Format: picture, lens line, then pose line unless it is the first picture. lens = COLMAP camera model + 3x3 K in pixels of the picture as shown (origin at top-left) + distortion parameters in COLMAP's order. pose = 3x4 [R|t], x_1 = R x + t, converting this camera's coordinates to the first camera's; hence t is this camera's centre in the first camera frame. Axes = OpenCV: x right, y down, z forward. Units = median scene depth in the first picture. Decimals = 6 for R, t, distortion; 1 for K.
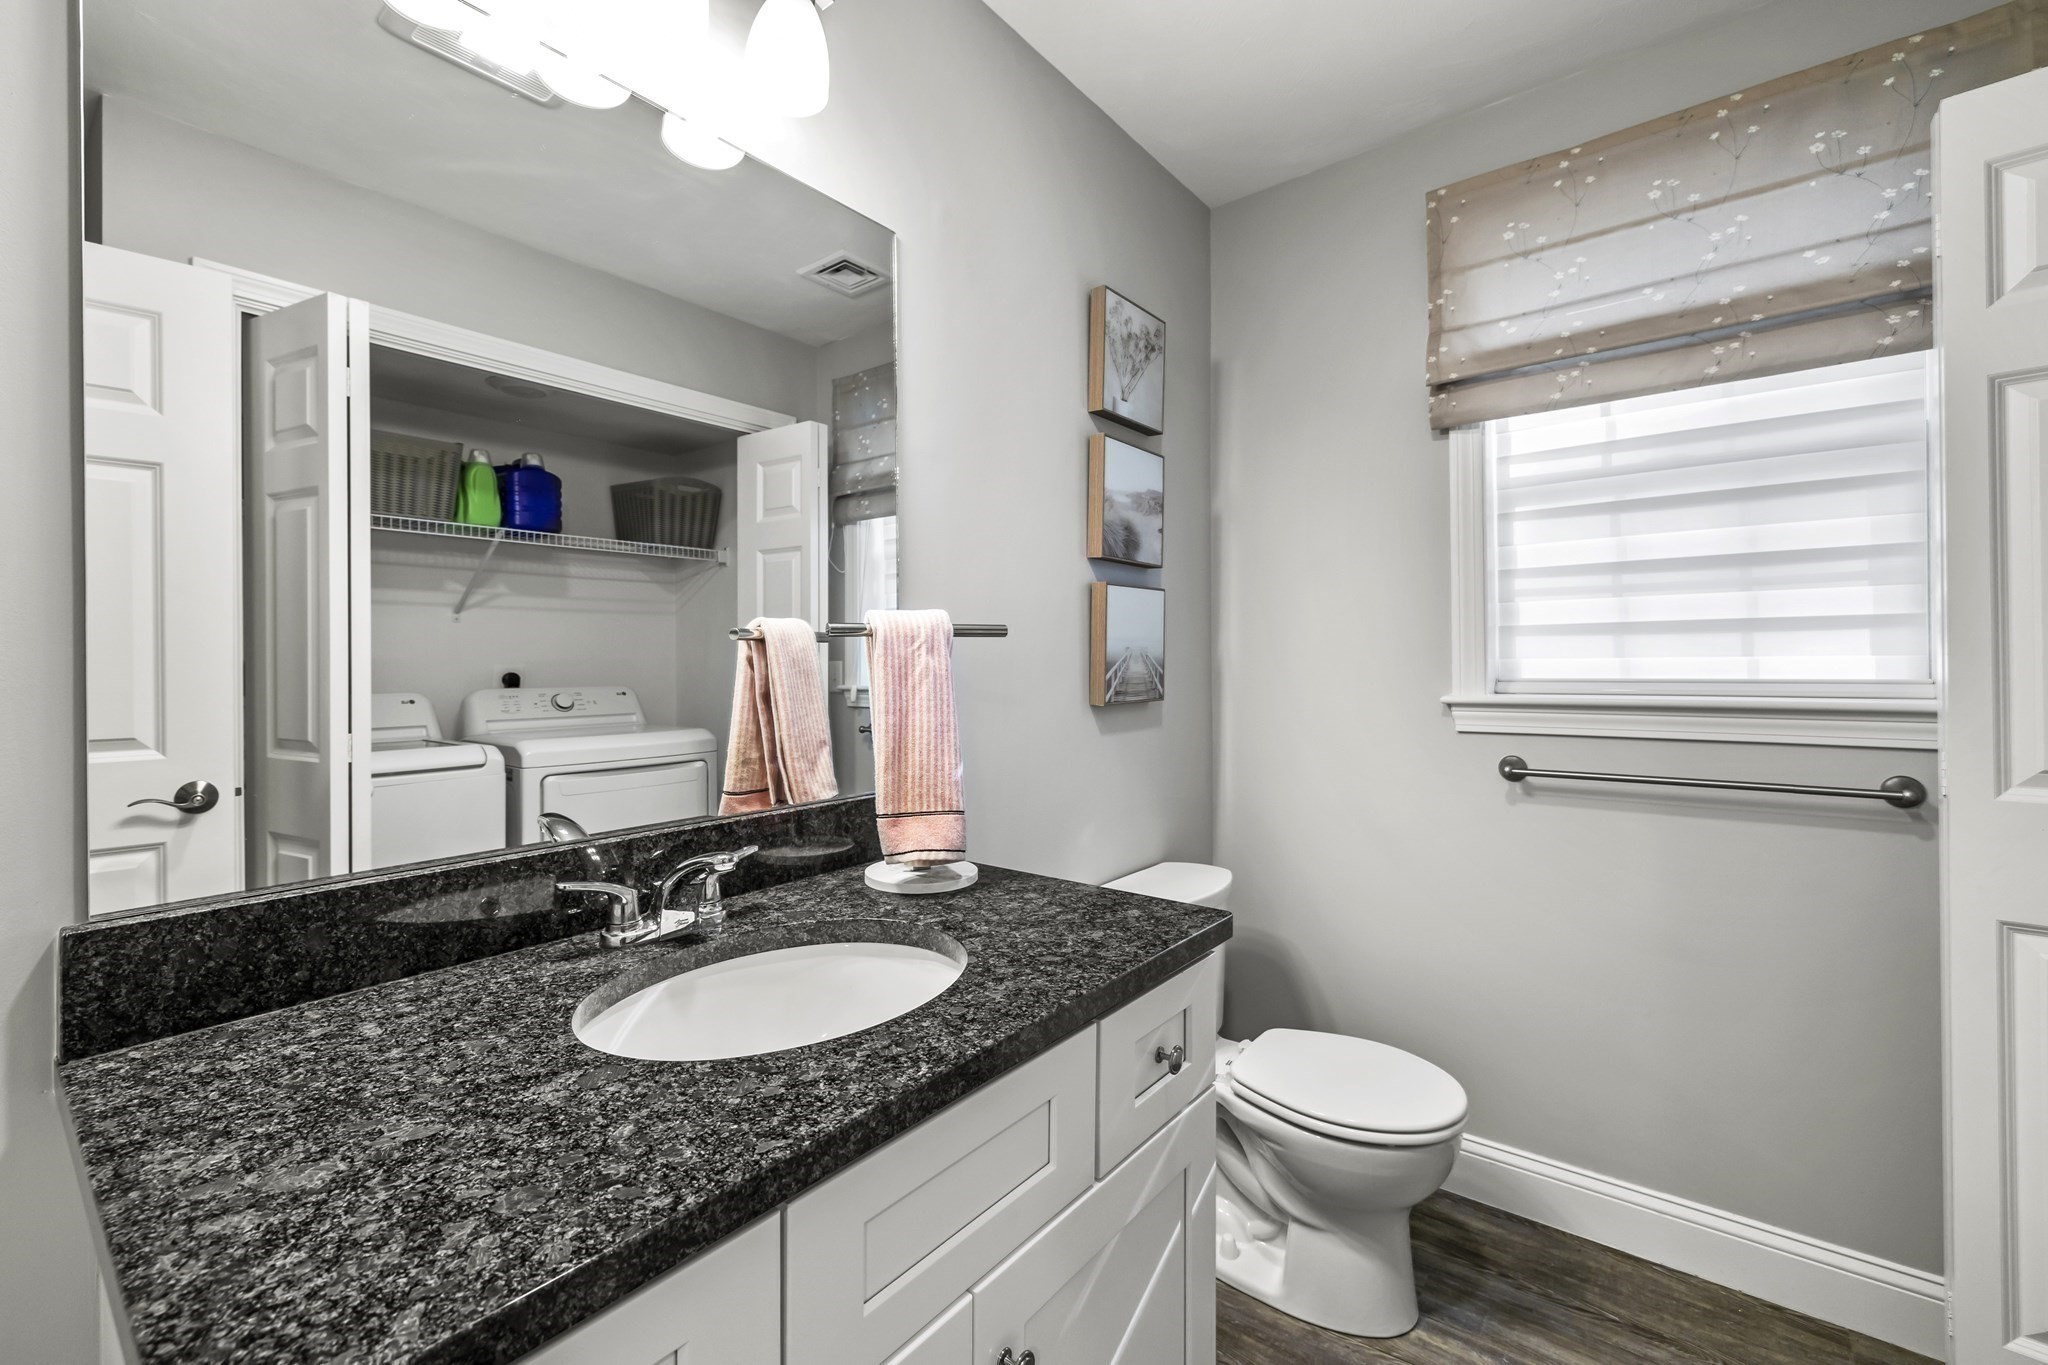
lens RADIAL K [[857.2, 0, 1024.1], [0, 857.2, 665.4], [0, 0, 1]] dist [0.000308, 0.000585]
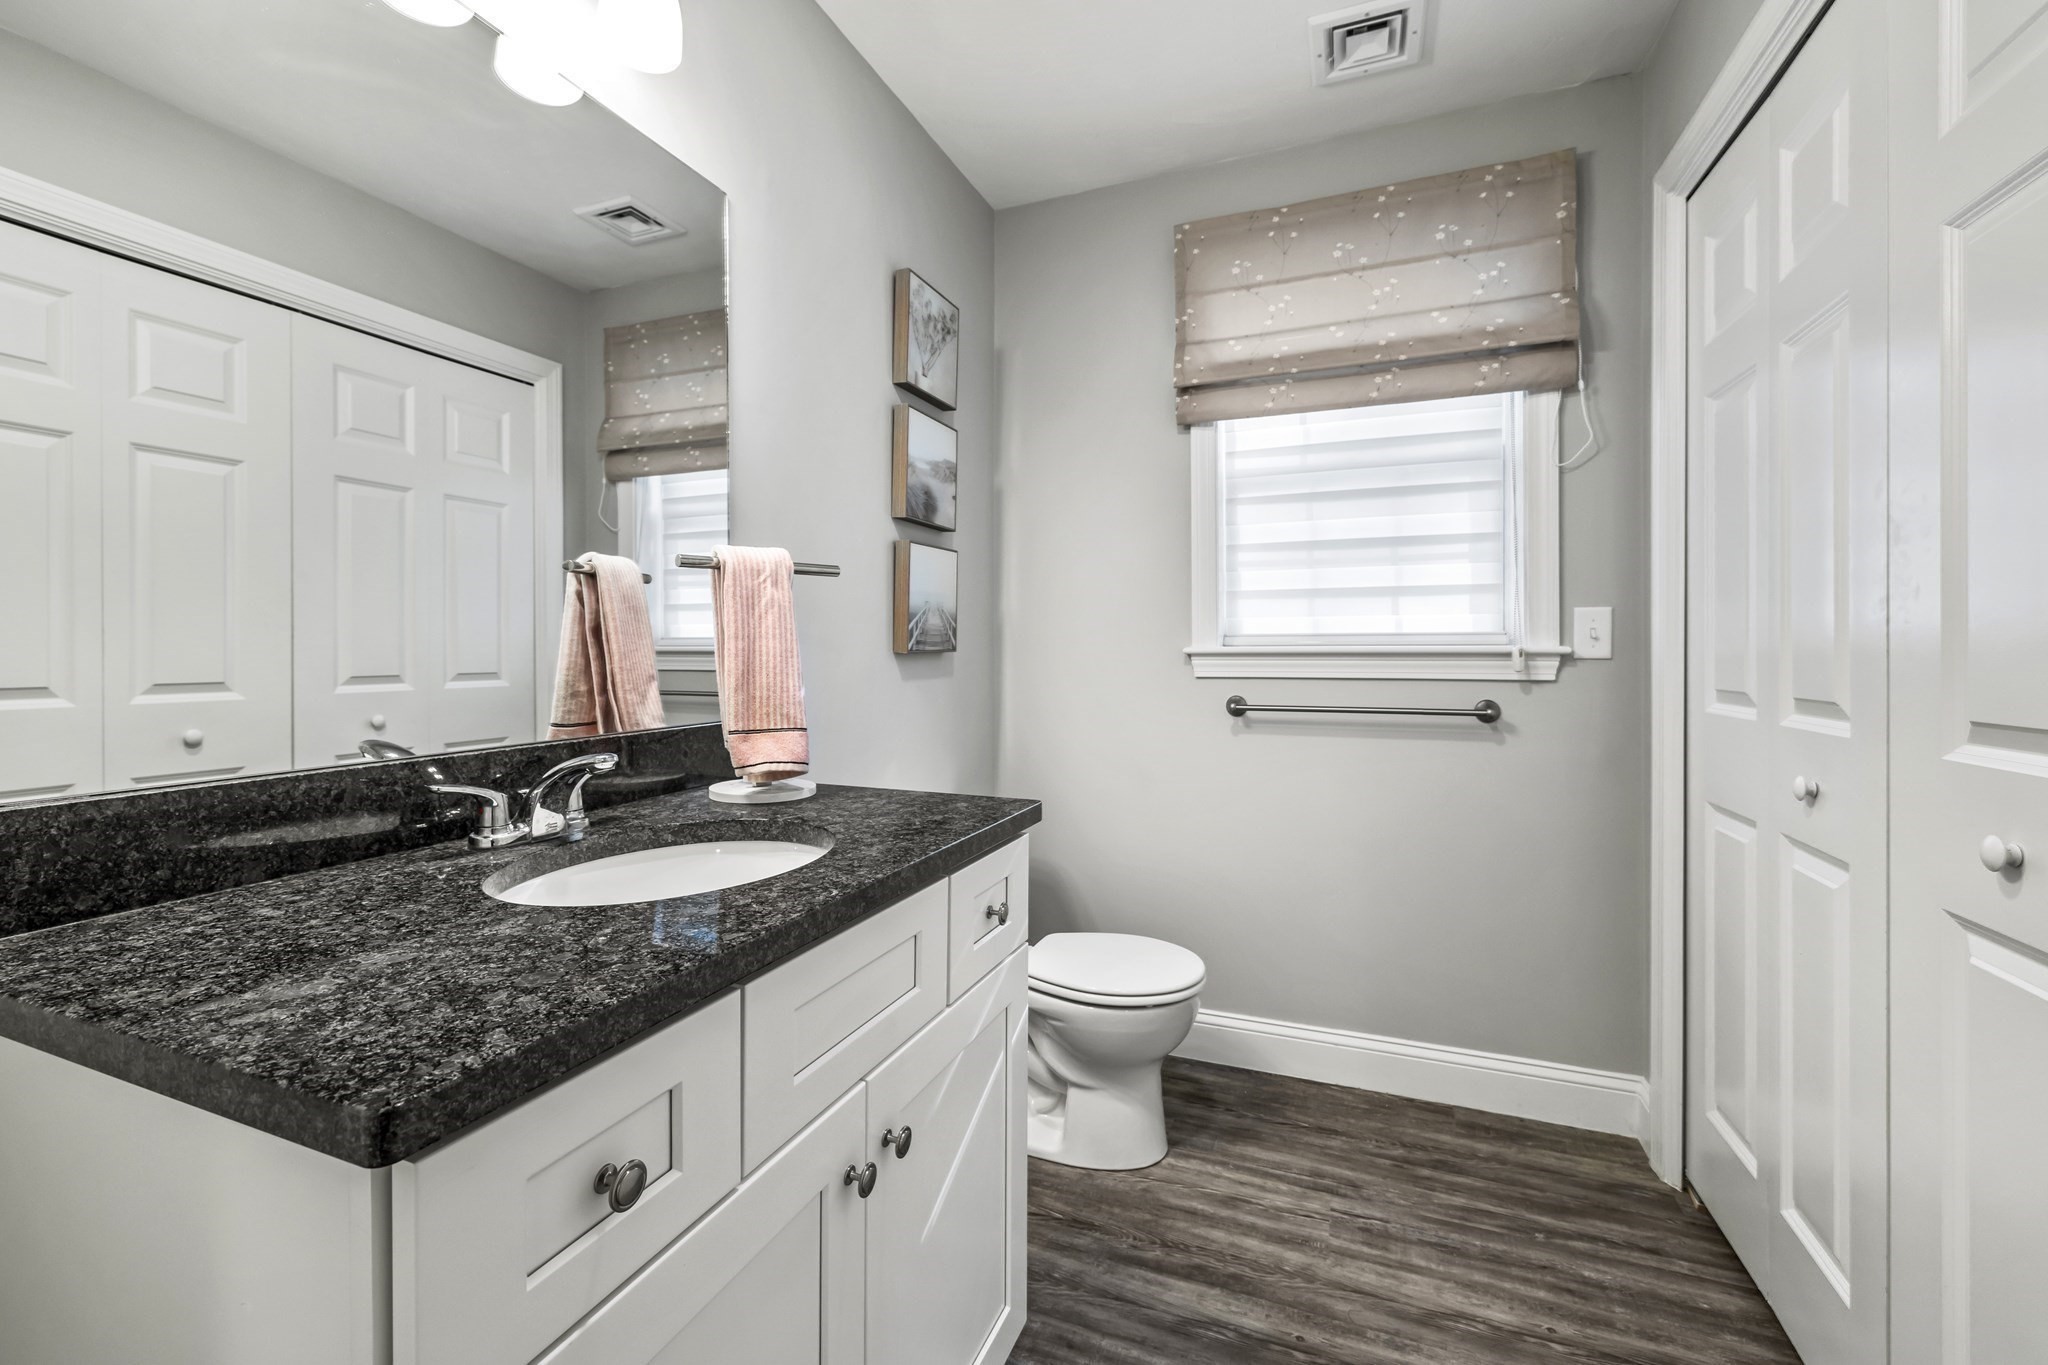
lens RADIAL K [[873.8, 0, 1021.6], [0, 873.8, 669.3], [0, 0, 1]] dist [-0.001086, 0.000231]
pose [[0.957299, -0.002152, 0.289092, -0.105472], [-0.001507, 0.999922, 0.012430, 0.062935], [-0.289096, -0.012335, 0.957221, -0.133617]]
